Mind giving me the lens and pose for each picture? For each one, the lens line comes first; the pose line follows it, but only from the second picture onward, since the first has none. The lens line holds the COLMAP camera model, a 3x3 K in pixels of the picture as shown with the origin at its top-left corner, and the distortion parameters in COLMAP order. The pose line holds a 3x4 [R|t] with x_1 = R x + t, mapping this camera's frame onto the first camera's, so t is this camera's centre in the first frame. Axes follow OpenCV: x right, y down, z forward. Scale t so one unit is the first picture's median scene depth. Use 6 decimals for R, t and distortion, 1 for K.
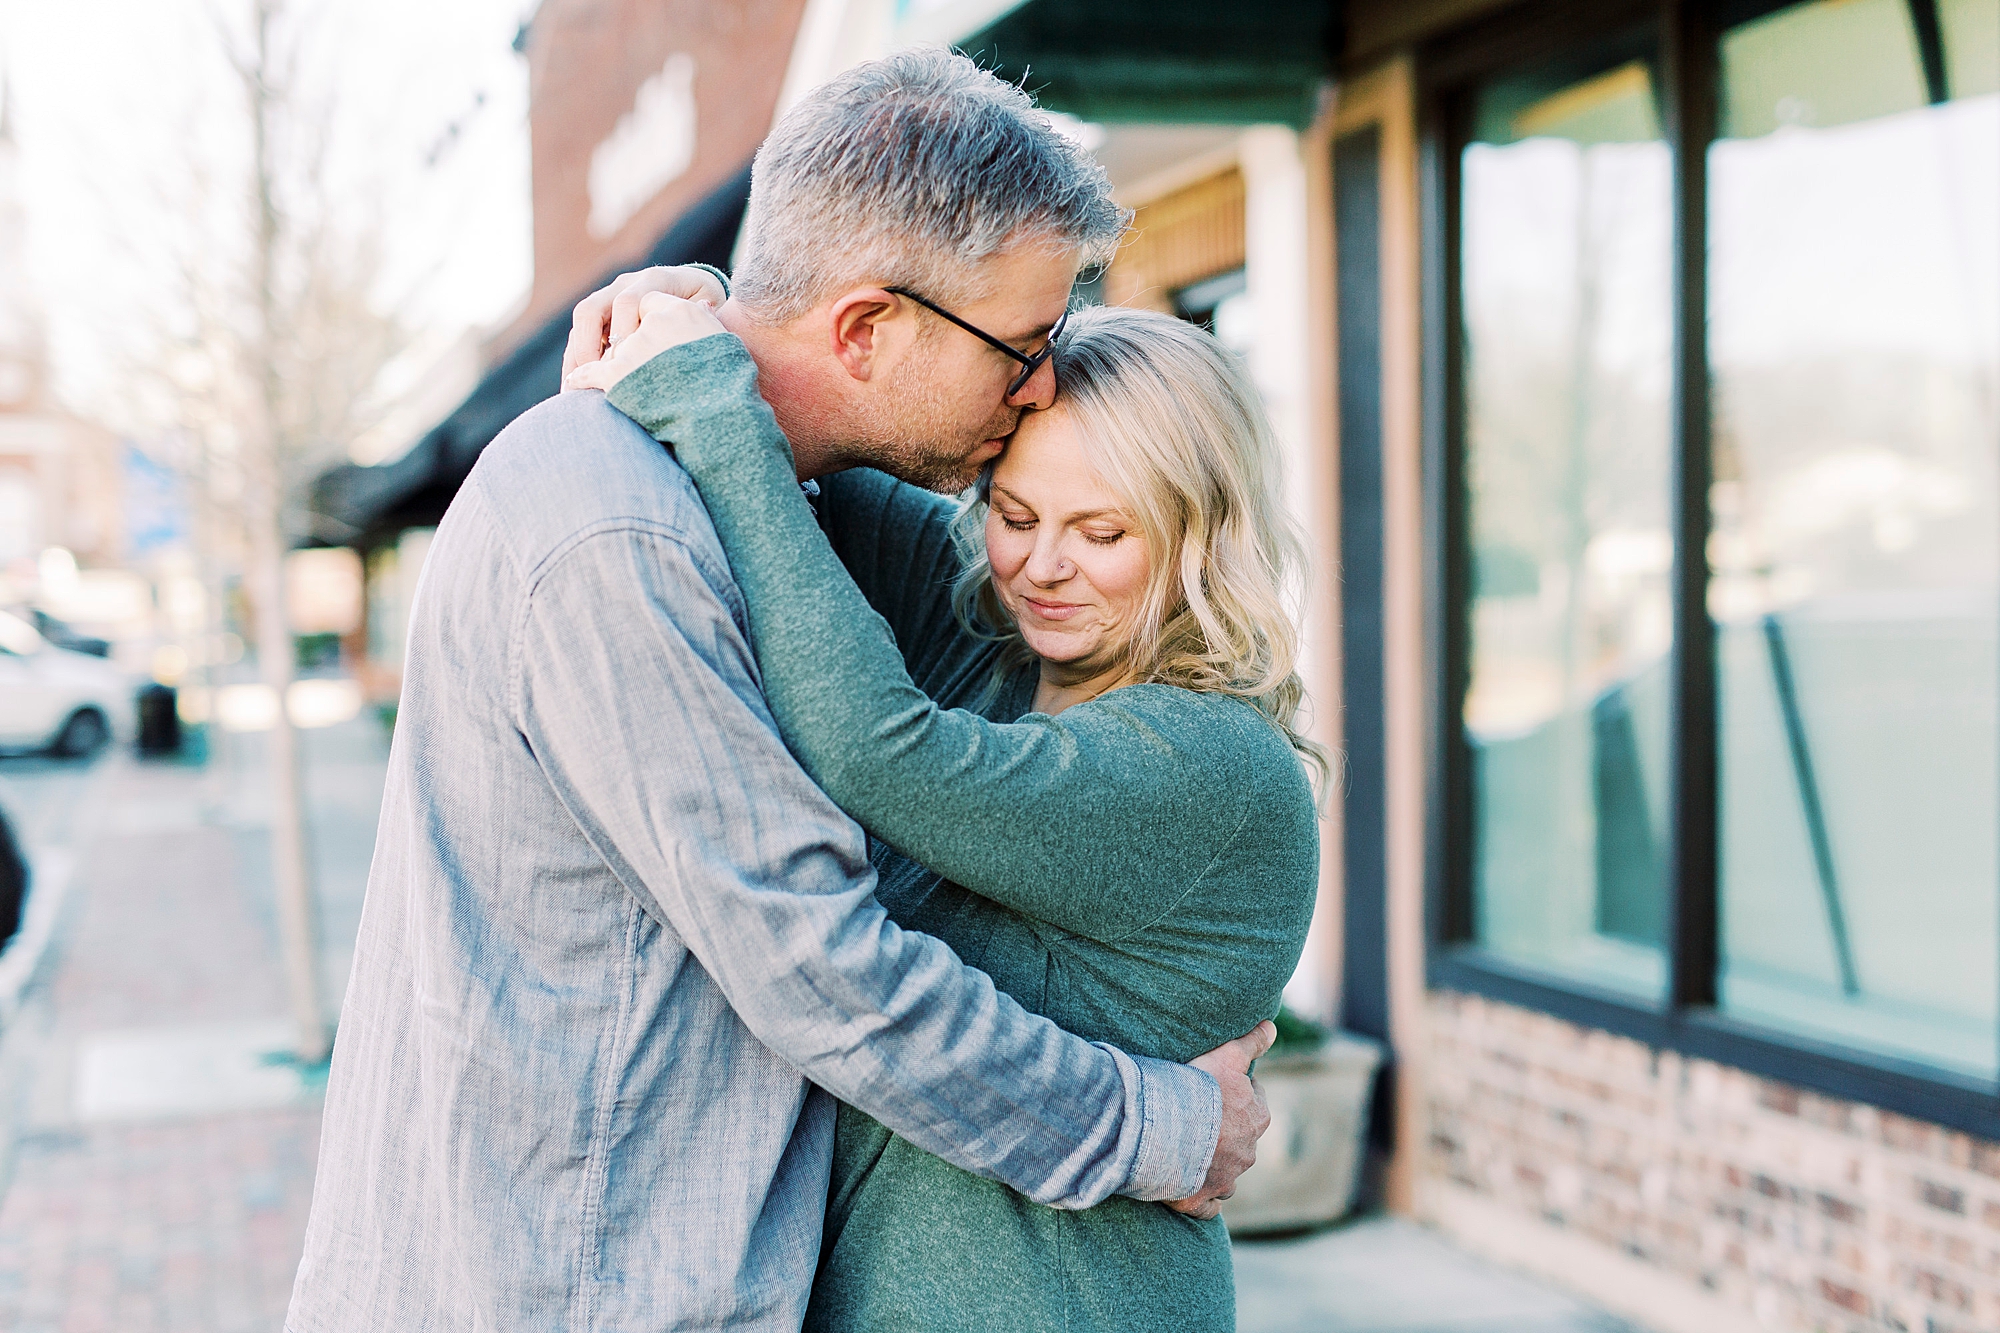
lens RADIAL K [[2756.4, 0, 1002.3], [0, 2756.4, 643.9], [0, 0, 1]] dist [-0.002066, 0.024835]
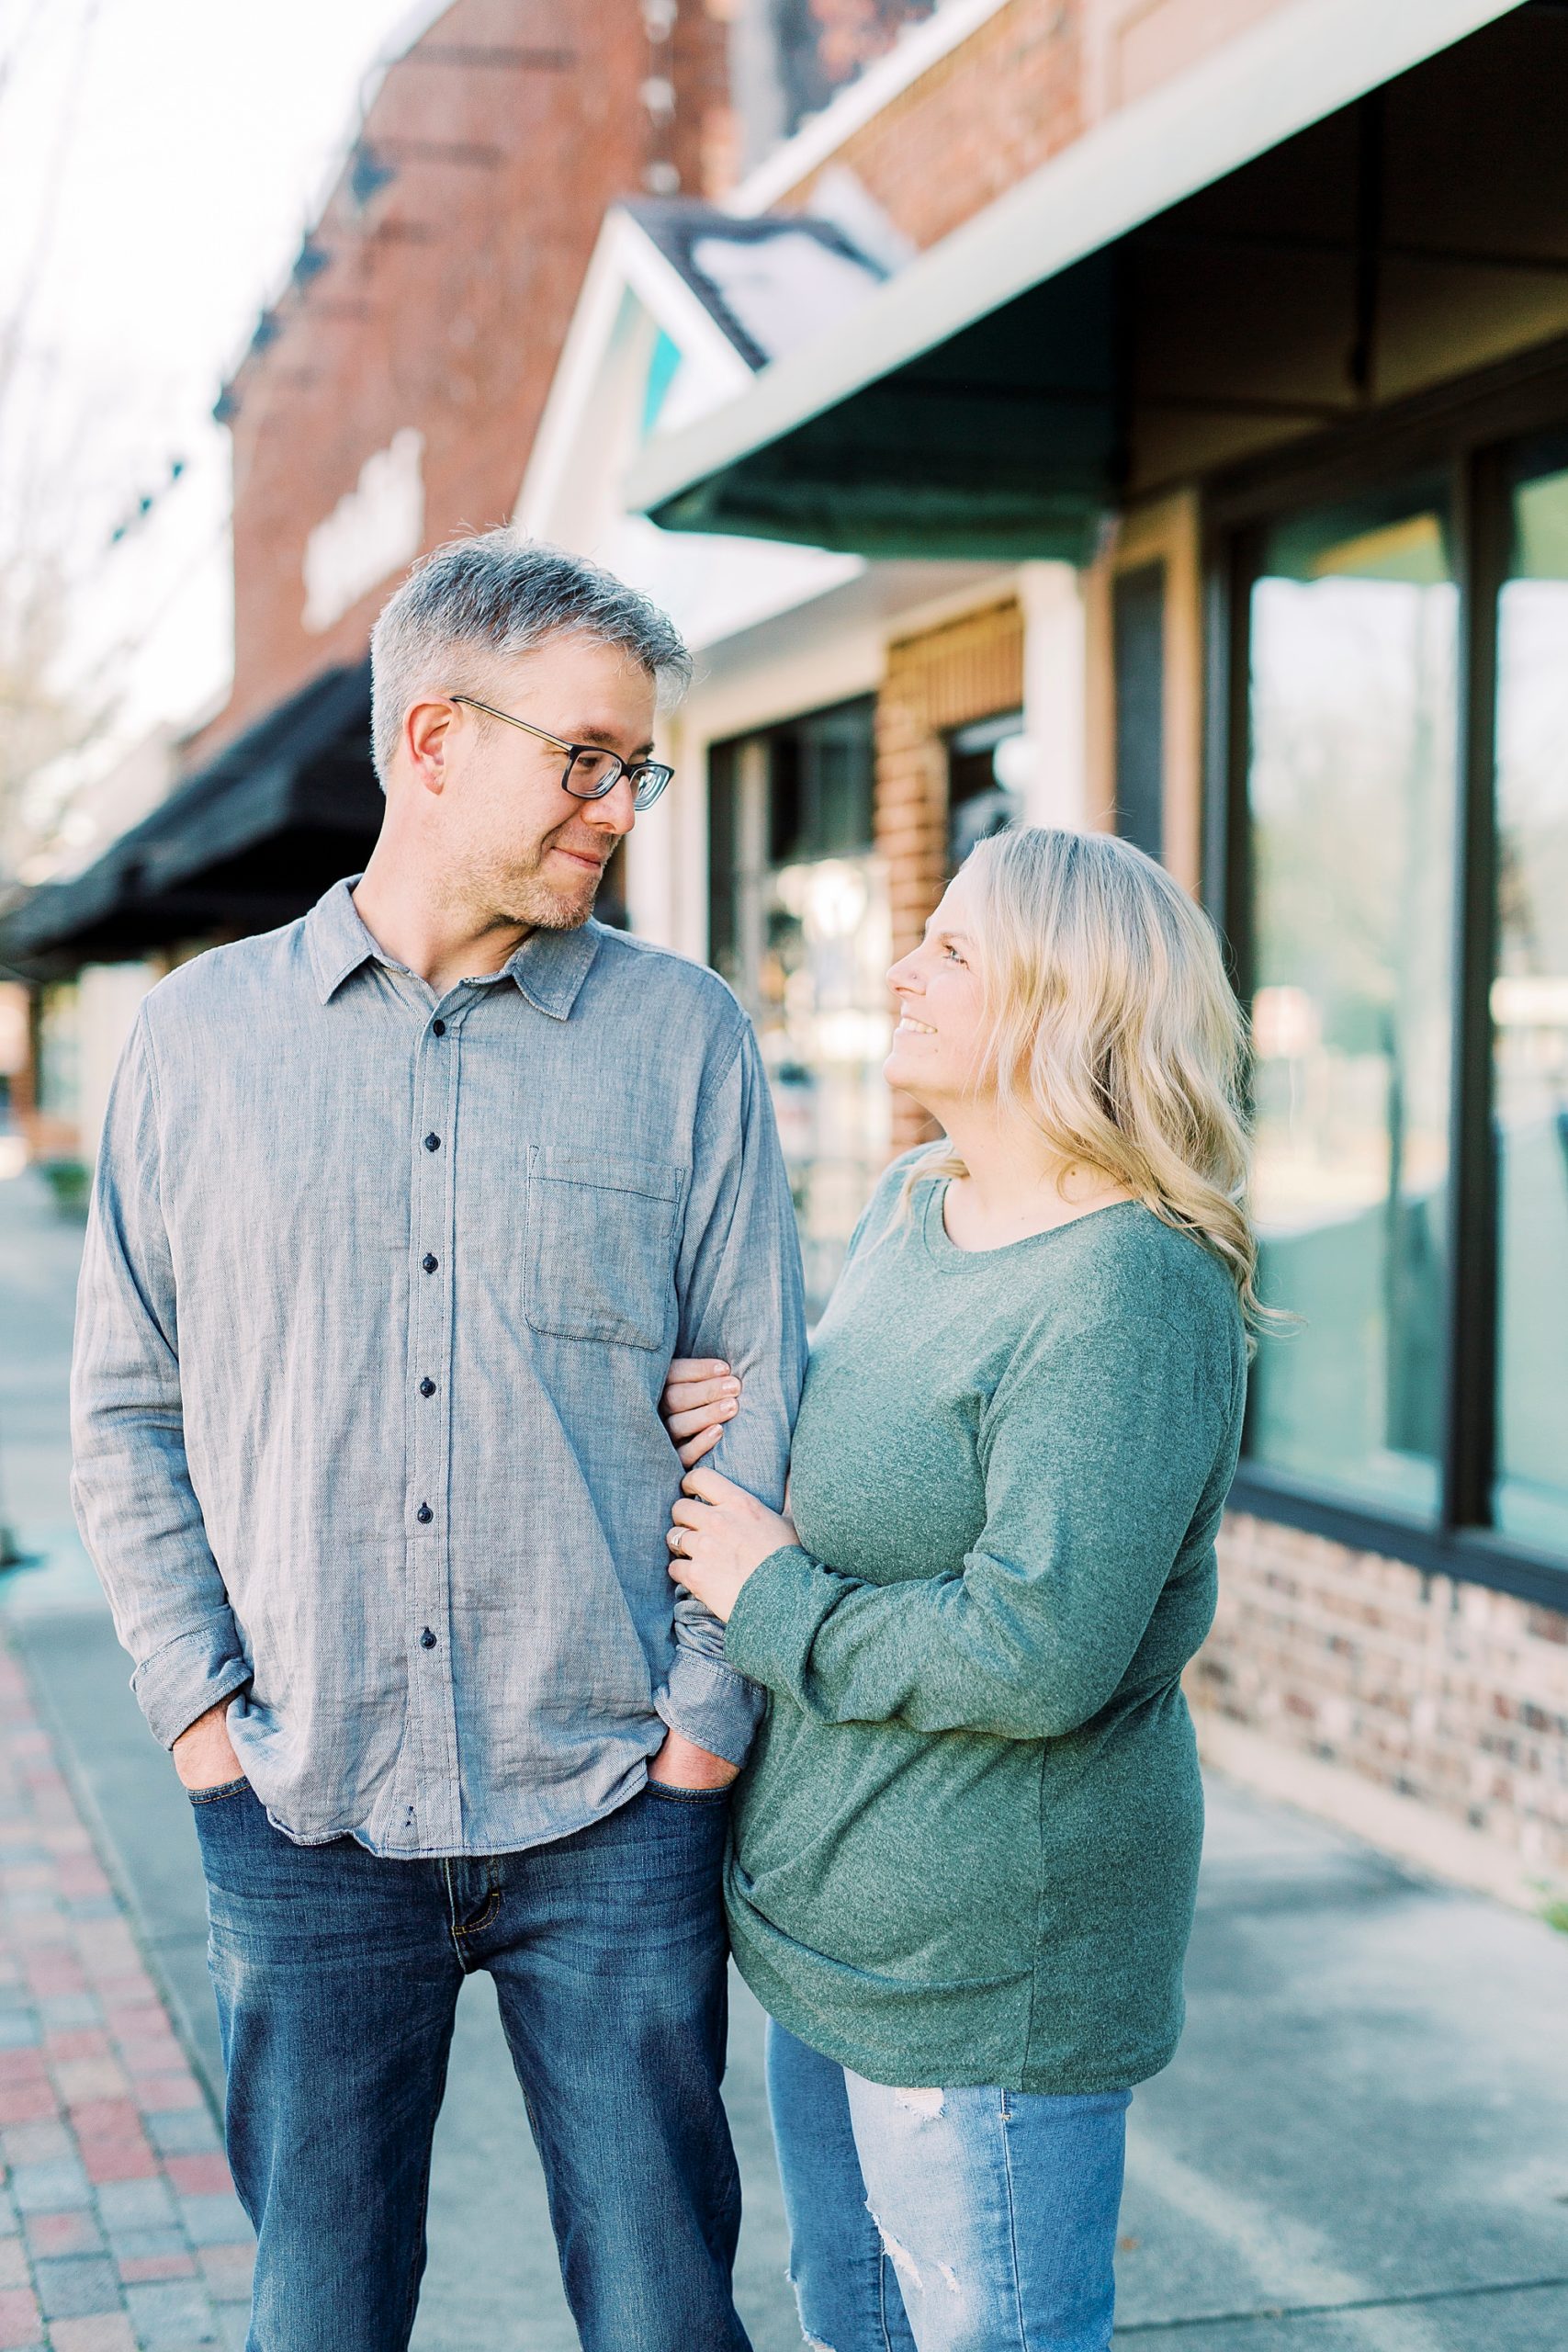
lens RADIAL K [[3247.3, 0, 658.9], [0, 3247.3, 1162.9], [0, 0, 1]] dist [0.004235, 0.122172]
pose [[0.999224, 0.013394, -0.037052, 0.013671], [-0.012682, 0.999732, 0.019390, -0.009241], [0.037301, -0.018905, 0.999125, -0.102169]]
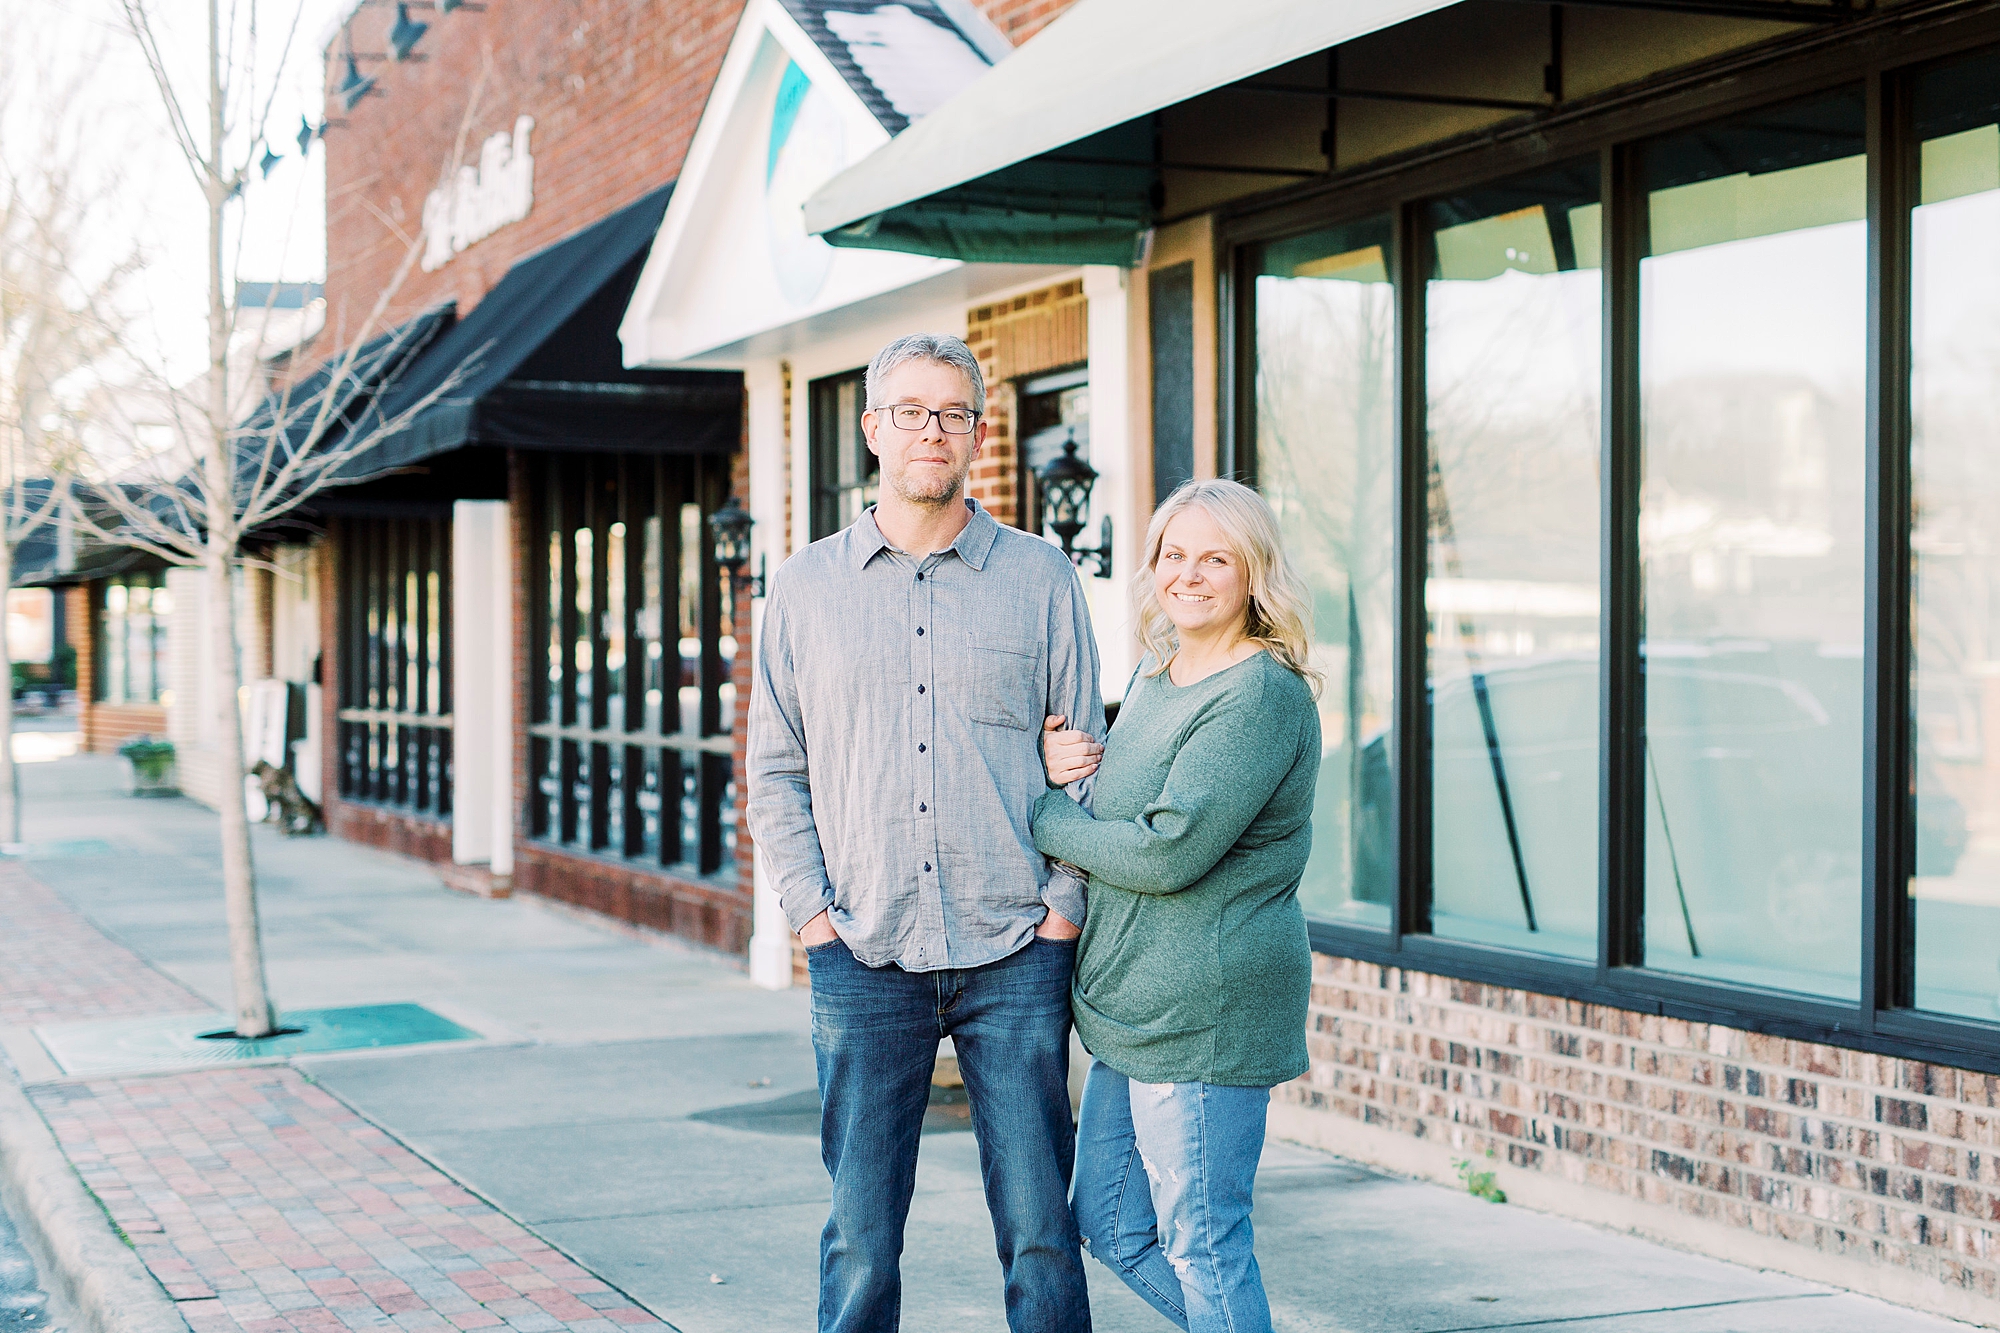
lens RADIAL K [[2948.9, 0, 1000.0], [0, 2948.9, 666.5], [0, 0, 1]] dist [-0.015624, 0.052503]
pose [[0.997450, 0.004526, 0.071224, -0.054801], [-0.004029, 0.999967, -0.007113, 0.008751], [-0.071254, 0.006808, 0.997435, -0.413995]]
